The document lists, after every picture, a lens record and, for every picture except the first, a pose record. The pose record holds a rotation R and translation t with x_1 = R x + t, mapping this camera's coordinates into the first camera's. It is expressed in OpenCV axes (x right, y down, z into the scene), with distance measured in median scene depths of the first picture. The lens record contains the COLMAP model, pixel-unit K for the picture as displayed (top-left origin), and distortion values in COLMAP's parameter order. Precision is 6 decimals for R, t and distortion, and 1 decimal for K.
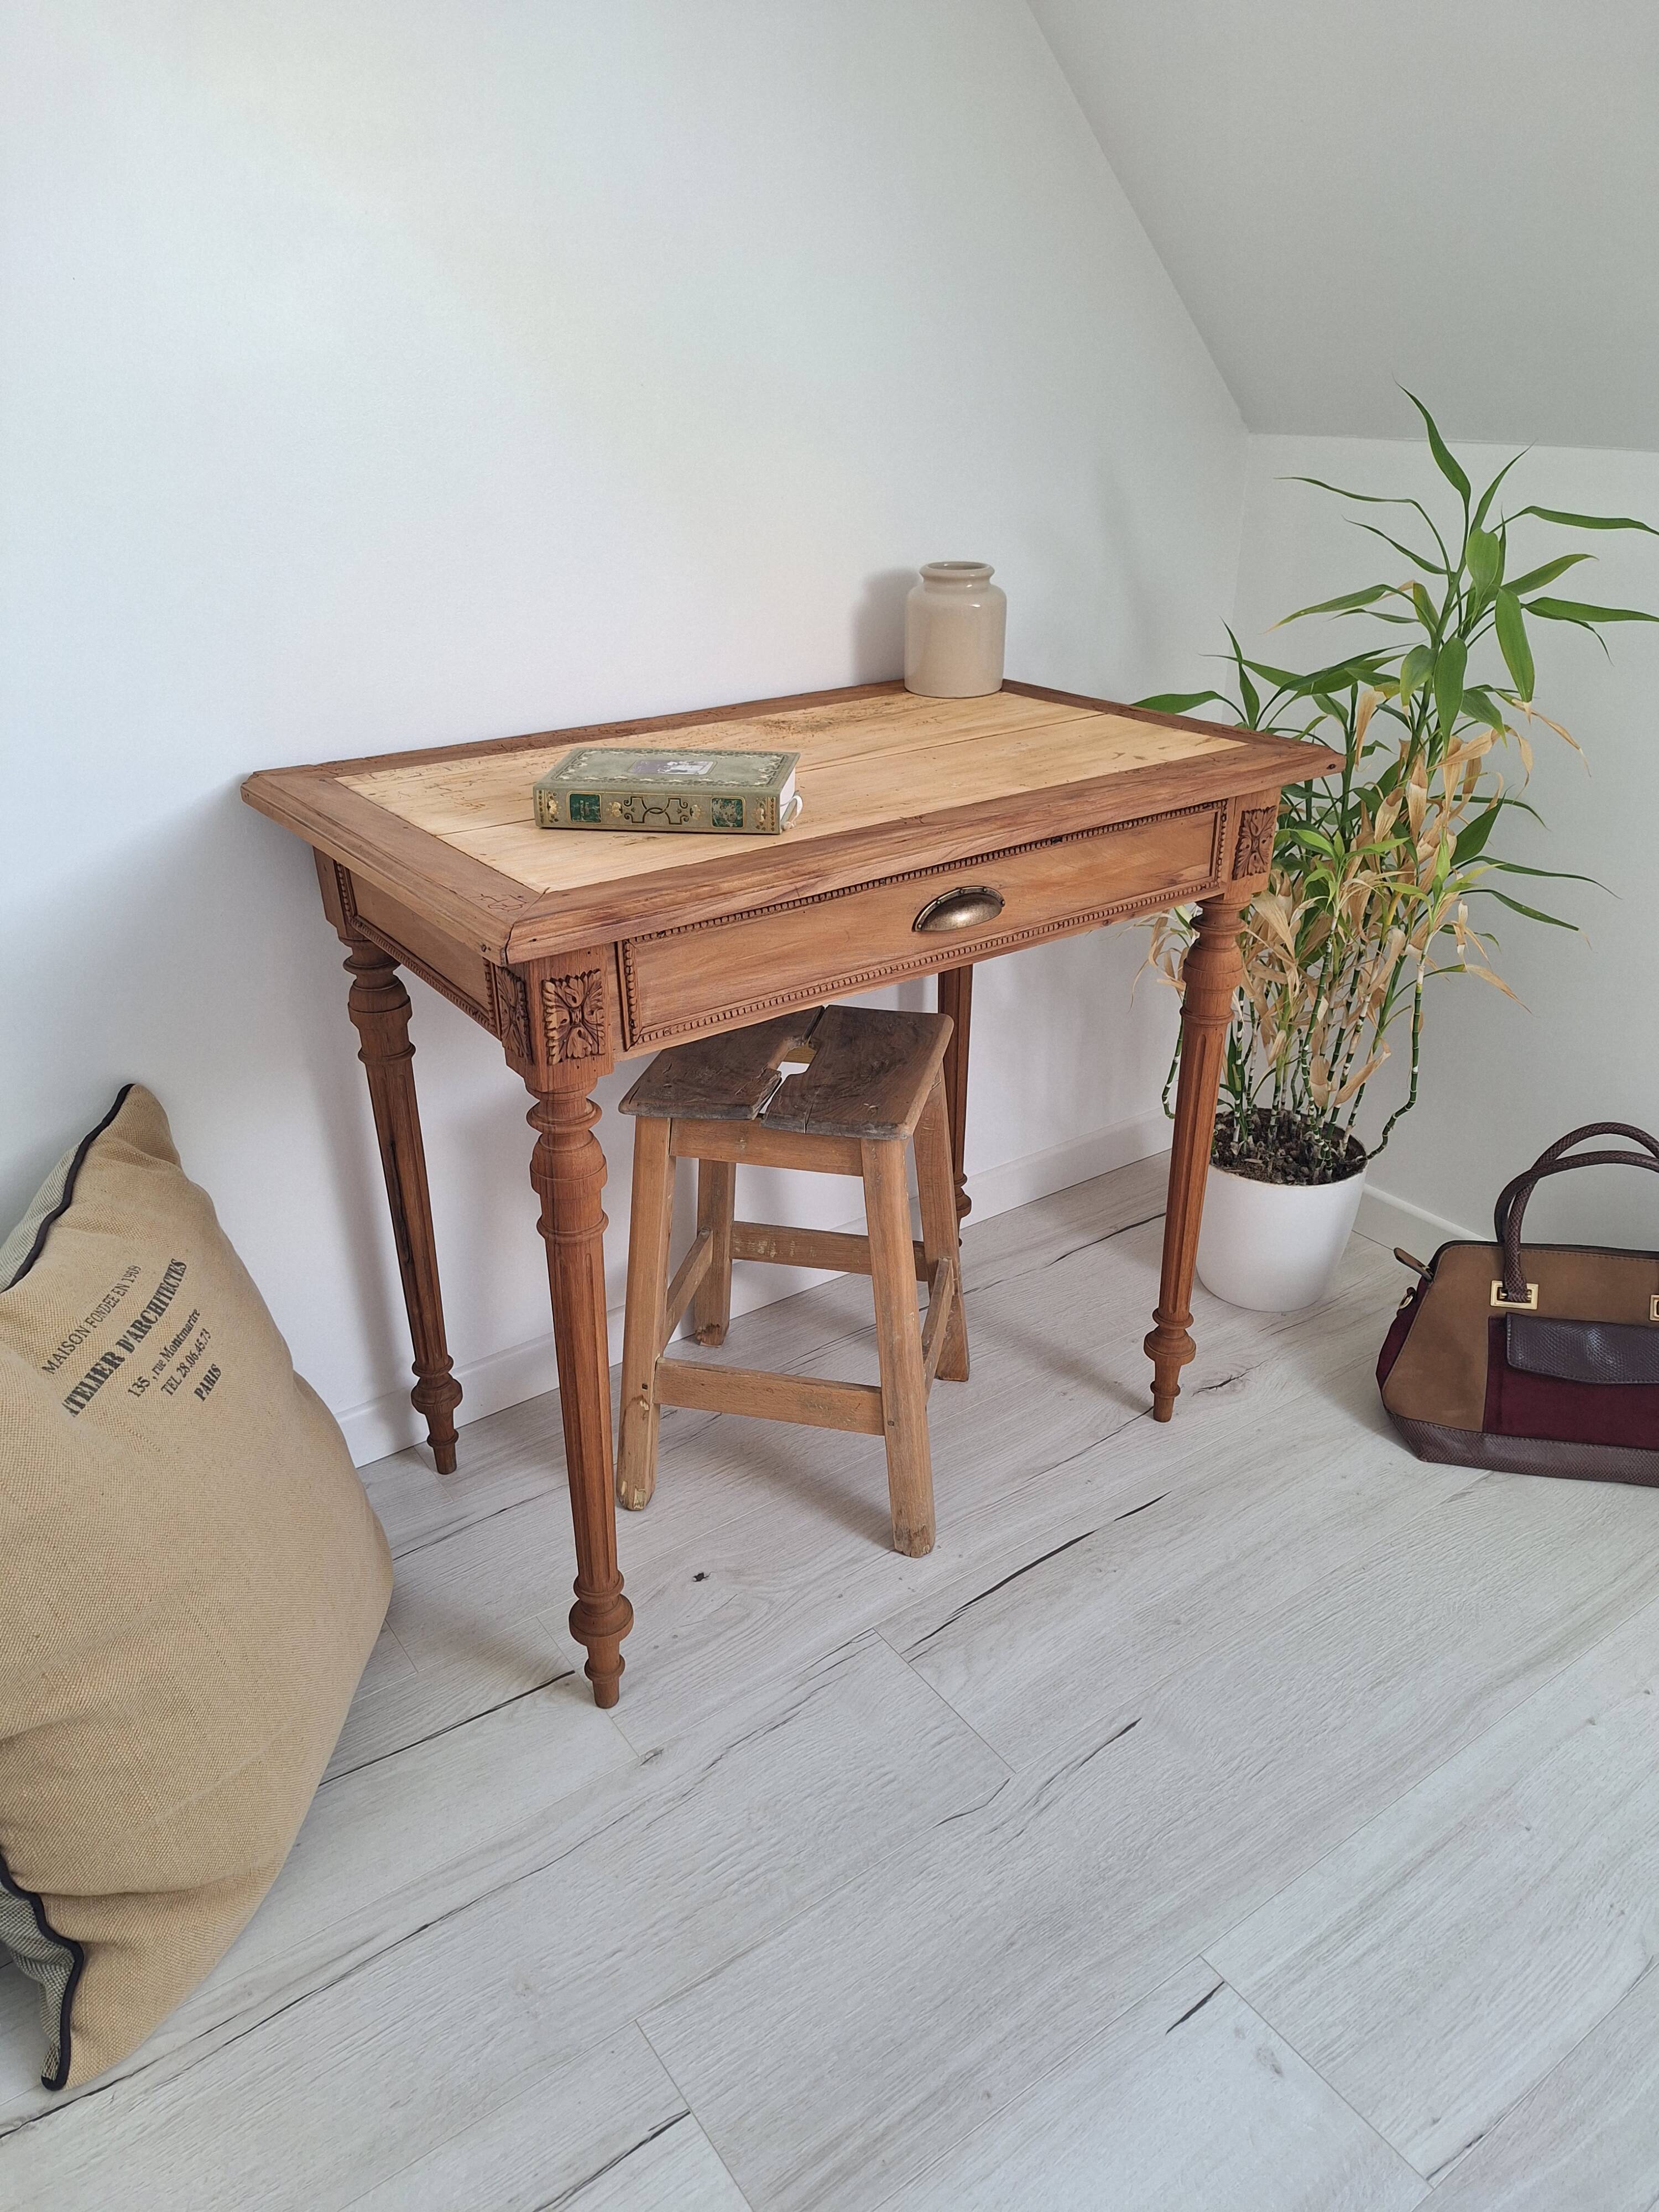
lens RADIAL K [[1560.8, 0, 828.3], [0, 1560.8, 1101.6], [0, 0, 1]] dist [0.048017, -0.043084]
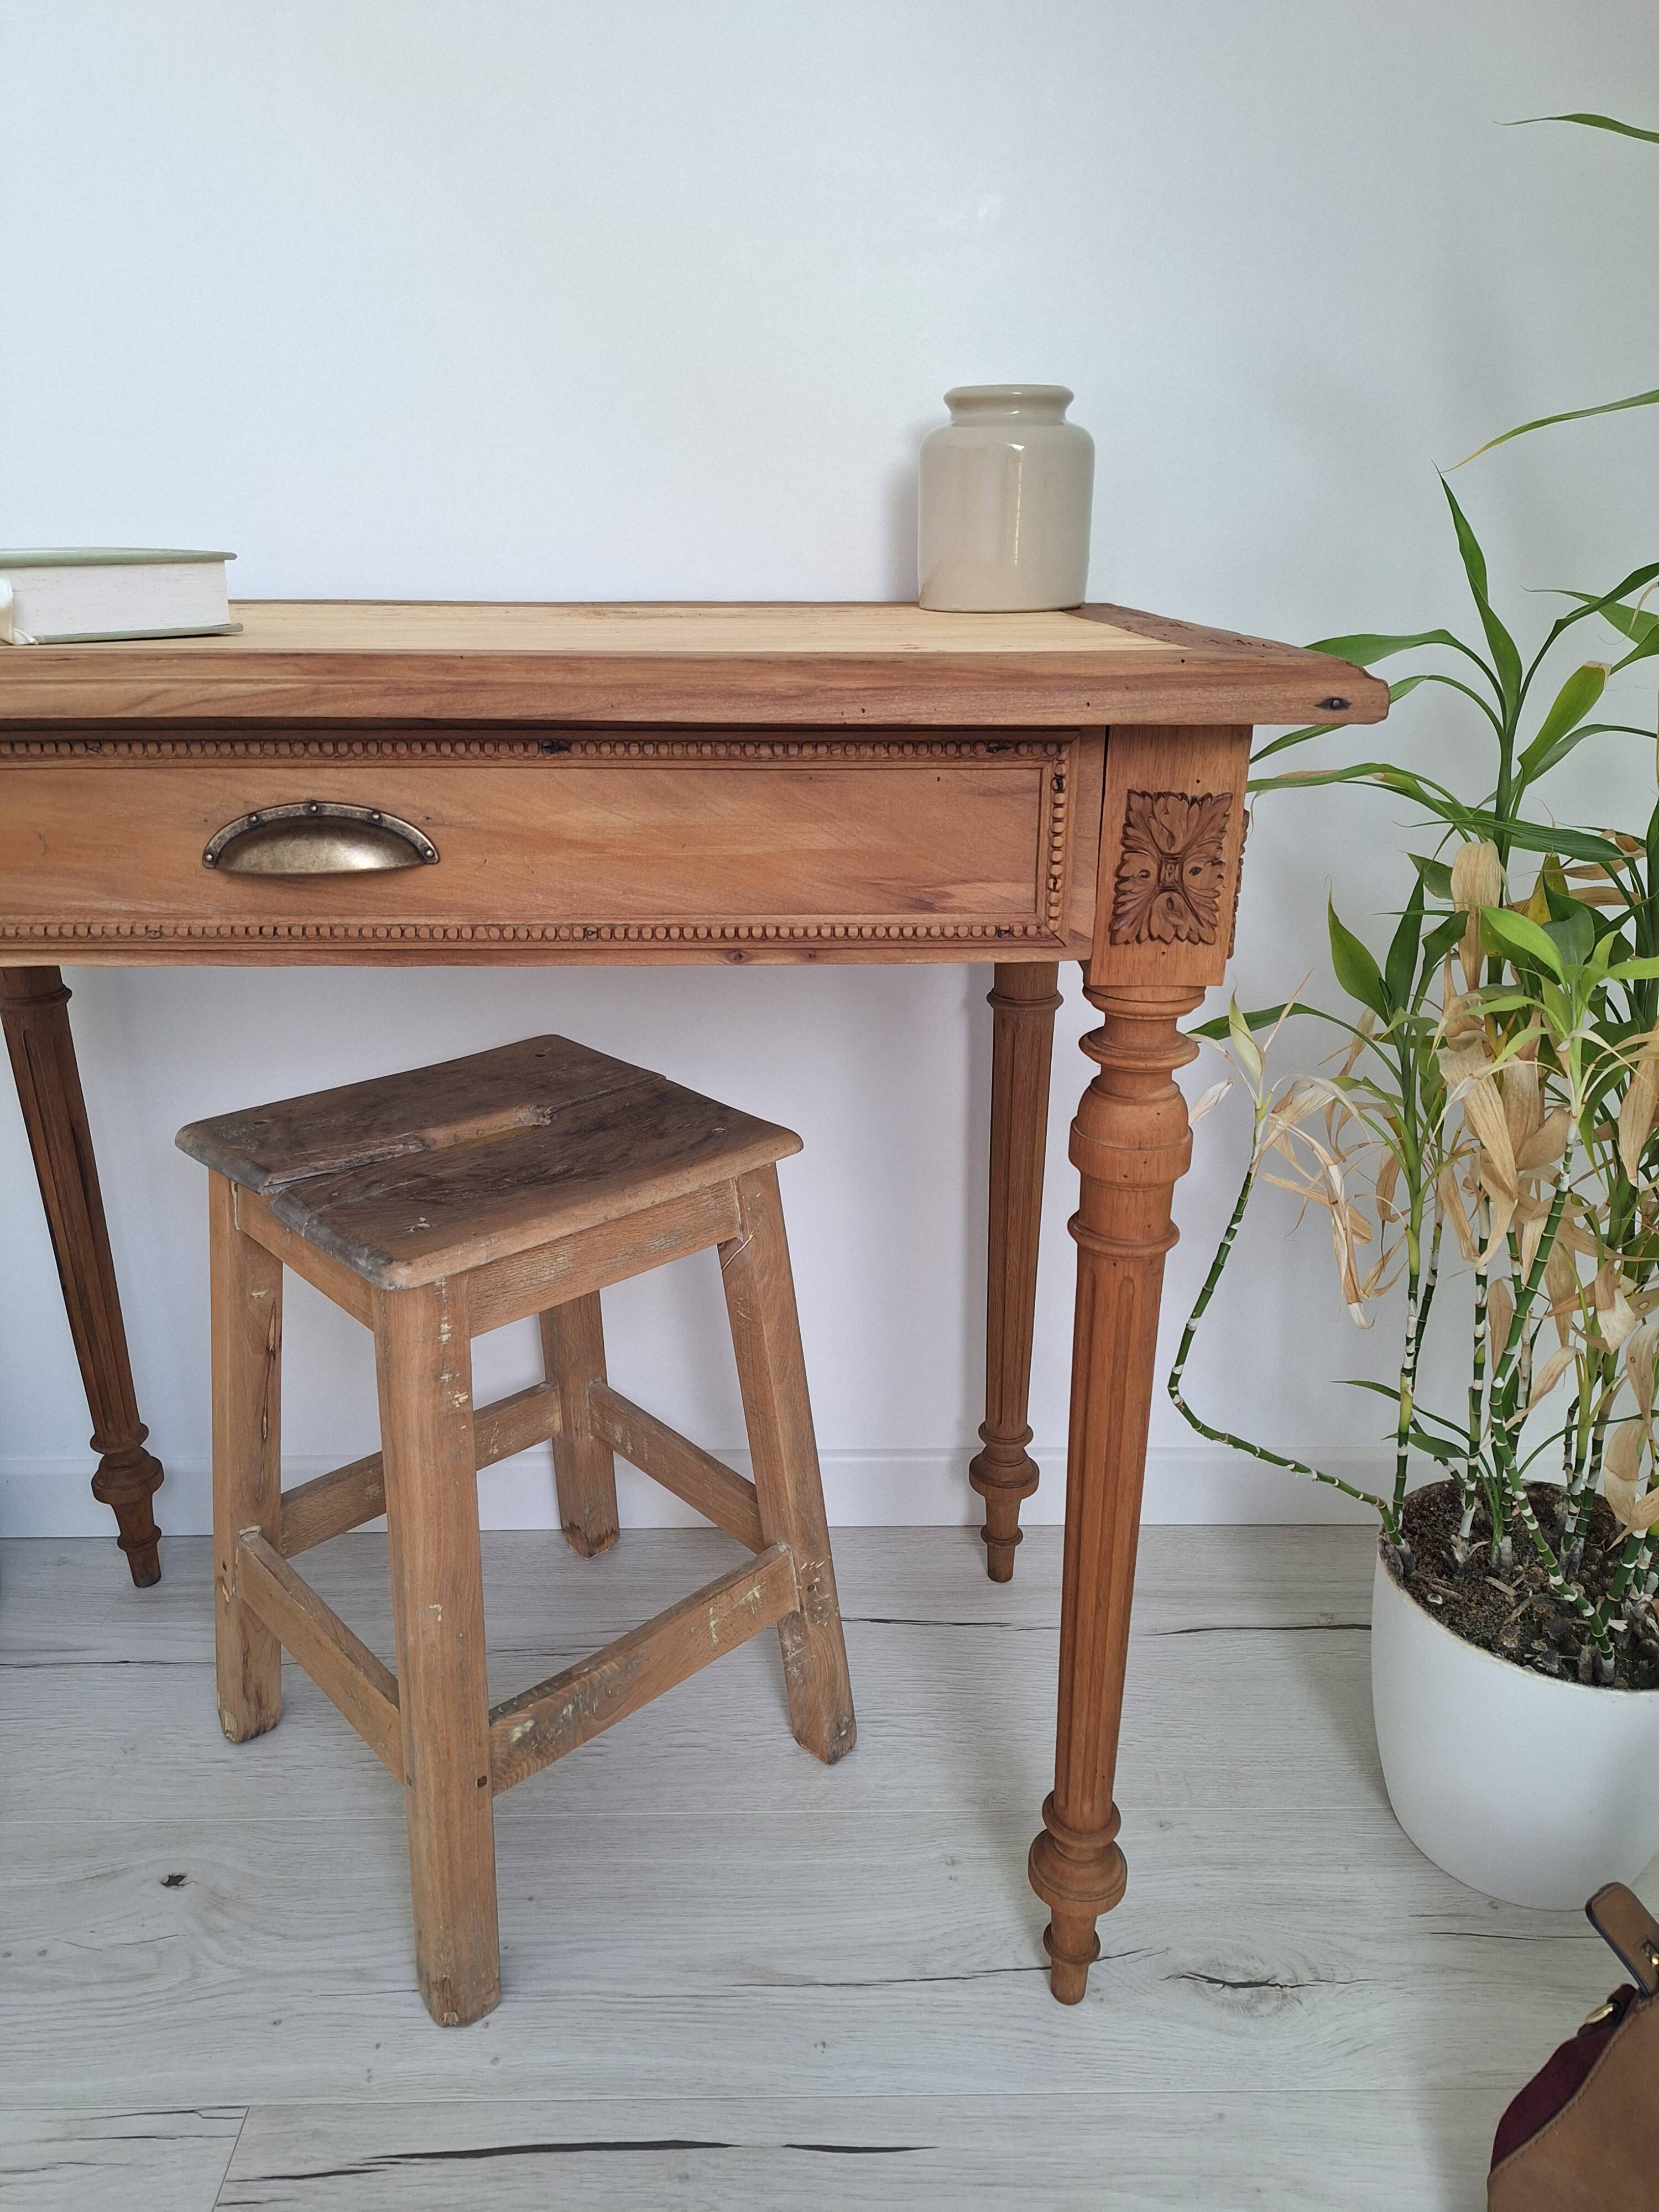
lens RADIAL K [[1560.8, 0, 835.5], [0, 1560.8, 1127.4], [0, 0, 1]] dist [0.048017, -0.043084]
pose [[0.824457, 0.212932, -0.524338, 0.526097], [-0.253046, 0.967441, -0.005010, -0.078667], [0.506199, 0.136812, 0.851496, 0.682757]]
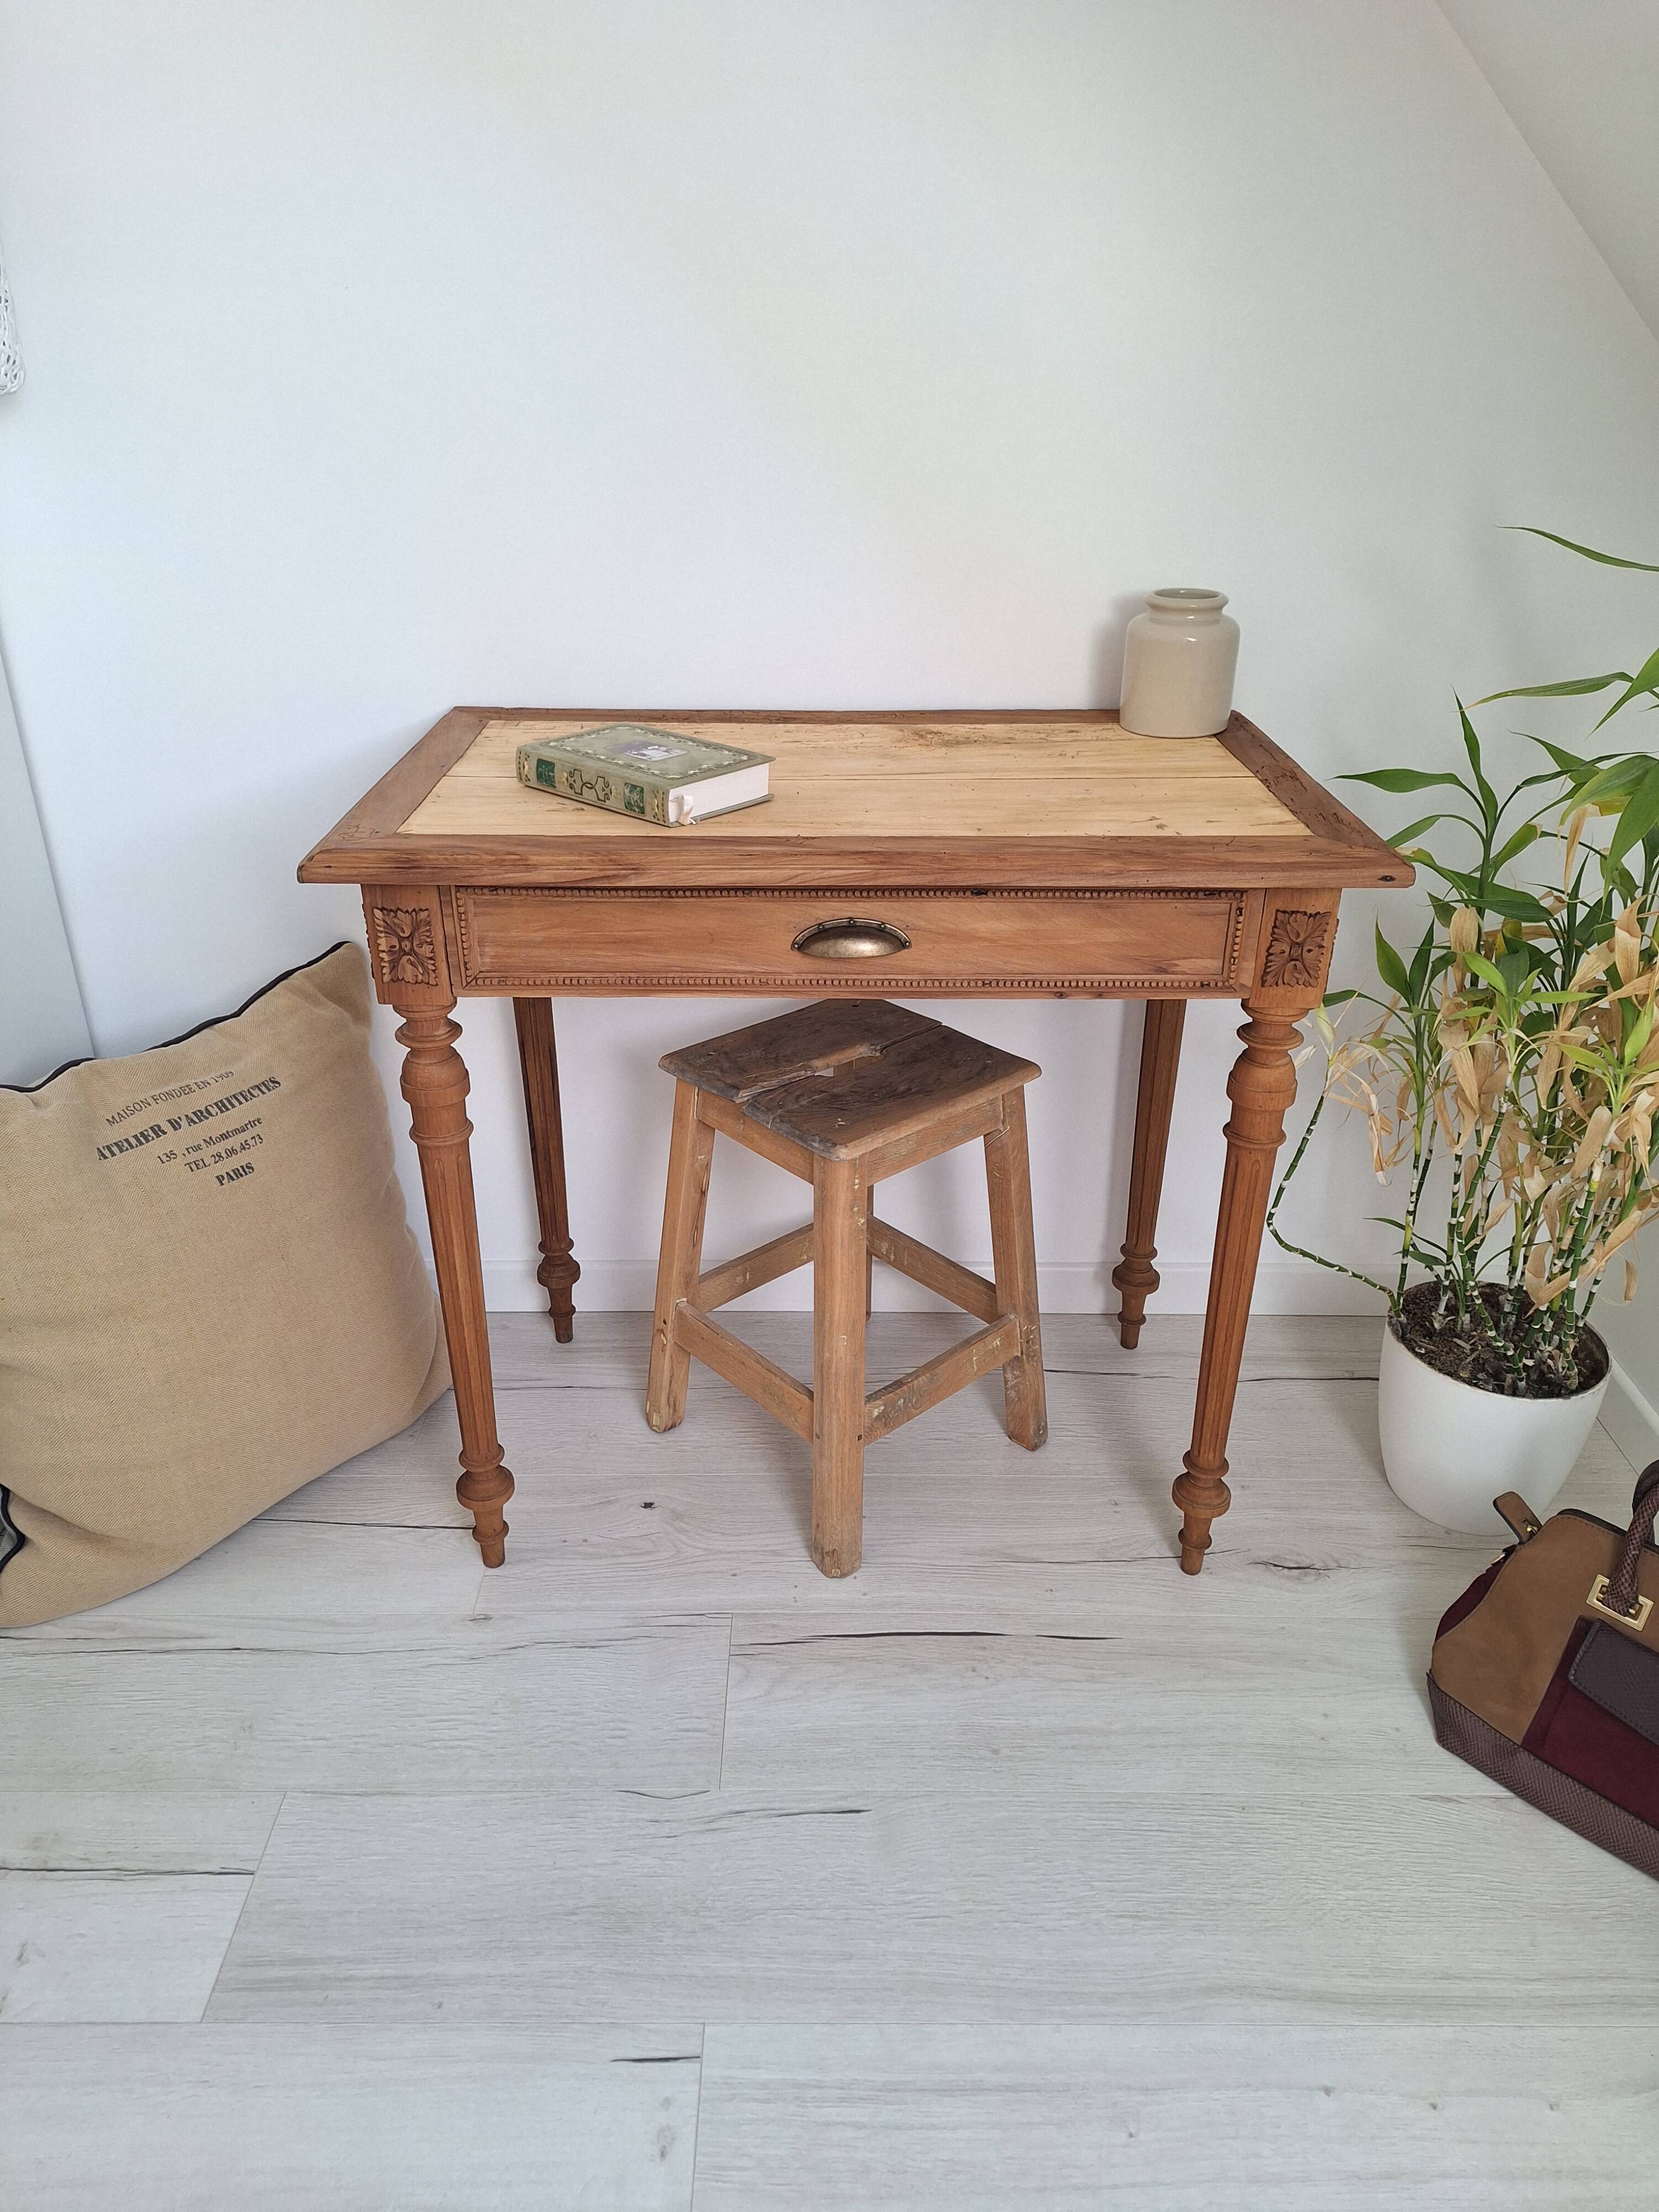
lens RADIAL K [[1560.8, 0, 824.9], [0, 1560.8, 1123.4], [0, 0, 1]] dist [0.048017, -0.043084]
pose [[0.813964, 0.273918, -0.512281, 0.623570], [-0.261645, 0.960207, 0.097697, -0.107056], [0.518656, 0.054514, 0.853243, 0.167451]]
